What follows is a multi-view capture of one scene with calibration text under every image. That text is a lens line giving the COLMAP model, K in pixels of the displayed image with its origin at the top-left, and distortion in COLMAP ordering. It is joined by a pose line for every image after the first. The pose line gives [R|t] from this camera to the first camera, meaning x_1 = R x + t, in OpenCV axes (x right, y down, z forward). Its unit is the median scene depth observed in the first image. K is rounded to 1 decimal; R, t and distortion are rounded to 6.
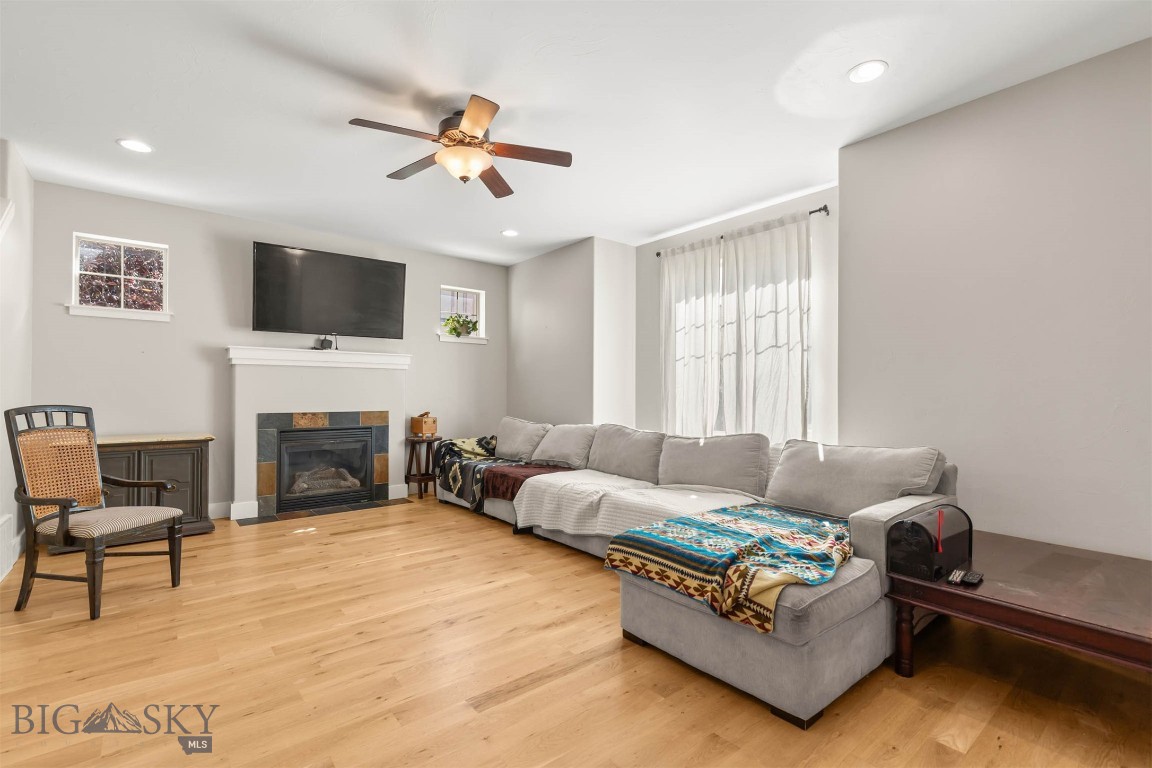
lens RADIAL K [[521.1, 0, 575.7], [0, 521.1, 385.6], [0, 0, 1]] dist [0.009298, -0.001279]
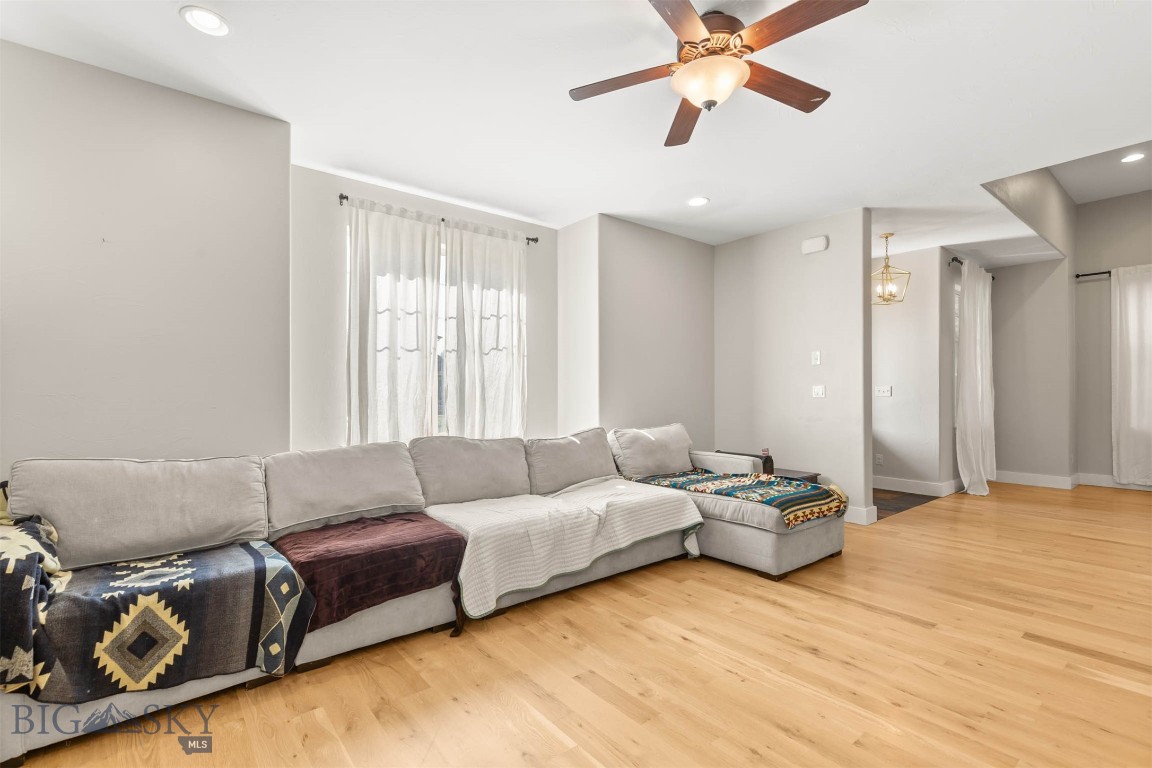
lens RADIAL K [[521.1, 0, 574.9], [0, 521.1, 390.7], [0, 0, 1]] dist [0.009298, -0.001279]
pose [[0.004498, 0.003424, 0.999984, -0.634214], [-0.014645, 0.999887, -0.003357, 0.009823], [-0.999883, -0.014629, 0.004547, 0.786561]]
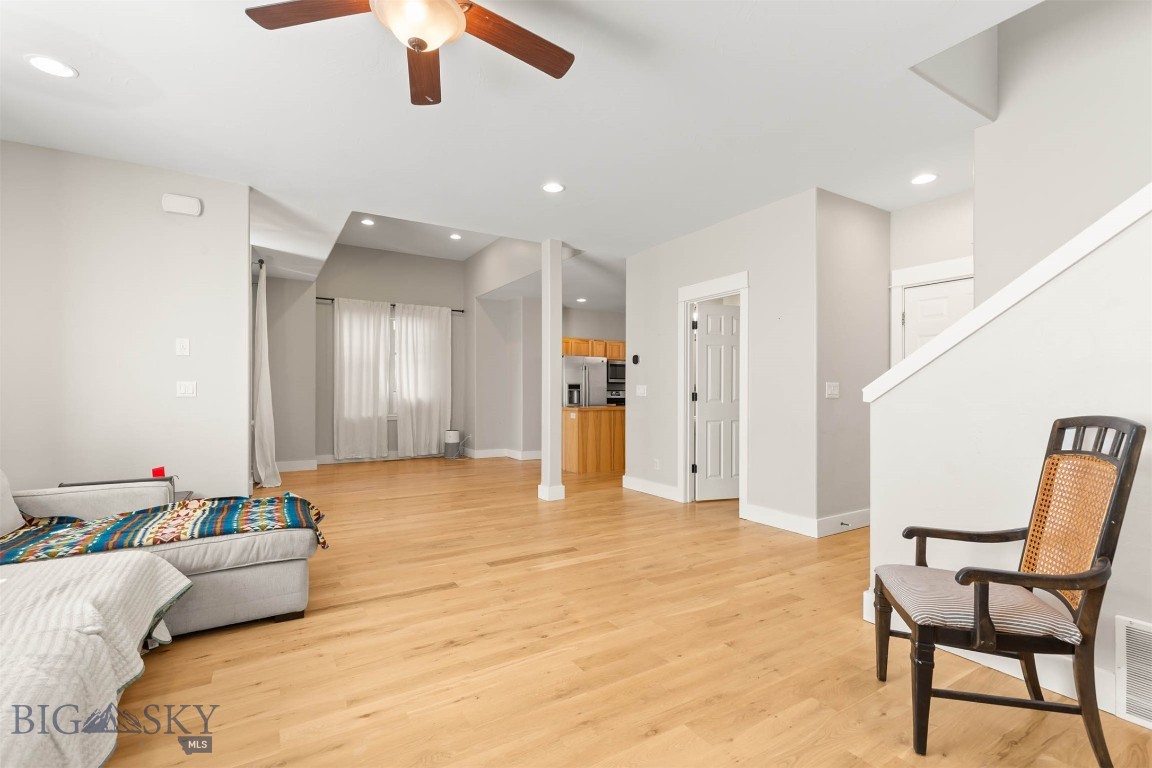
lens RADIAL K [[521.1, 0, 574.5], [0, 521.1, 389.9], [0, 0, 1]] dist [0.009298, -0.001279]
pose [[-0.990464, -0.003554, 0.137725, -0.320323], [-0.006339, 0.999784, -0.019788, 0.014719], [-0.137625, -0.020473, -0.990273, 1.051005]]
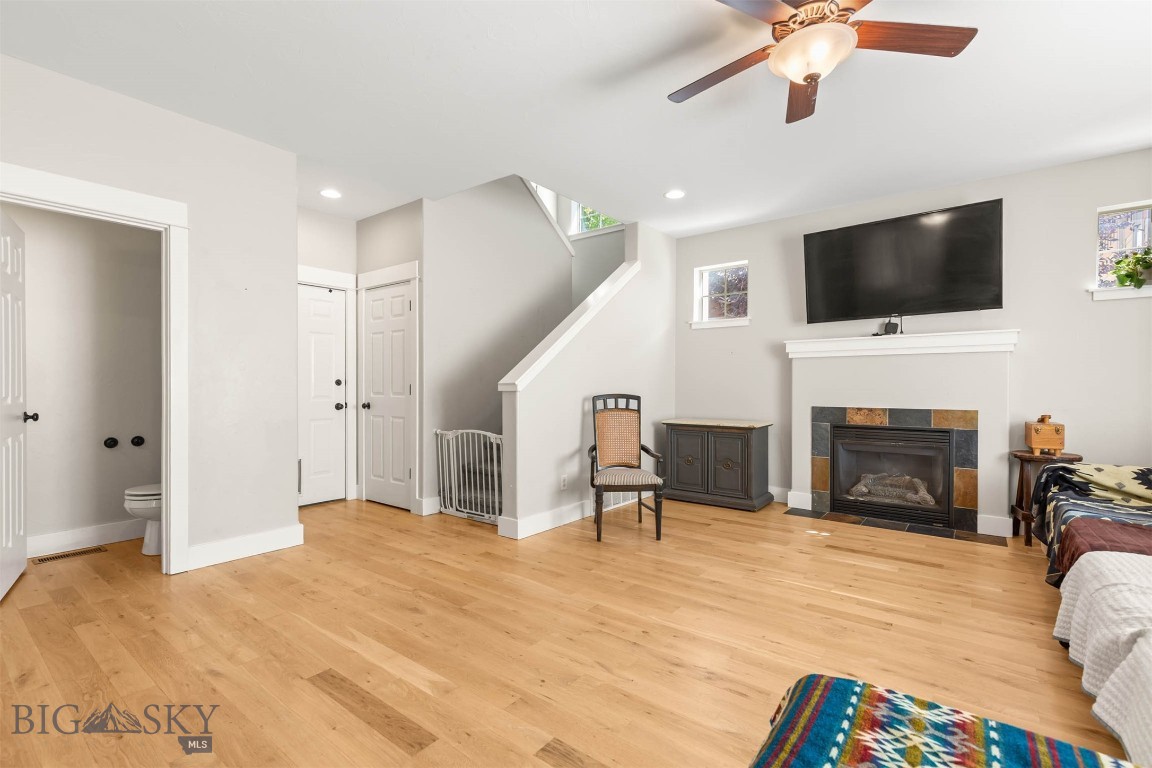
lens RADIAL K [[521.1, 0, 575.9], [0, 521.1, 388.0], [0, 0, 1]] dist [0.009298, -0.001279]
pose [[0.223965, 0.002961, -0.974593, 0.267747], [0.013635, 0.999888, 0.006172, 0.006121], [0.974502, -0.014671, 0.223899, 0.353009]]
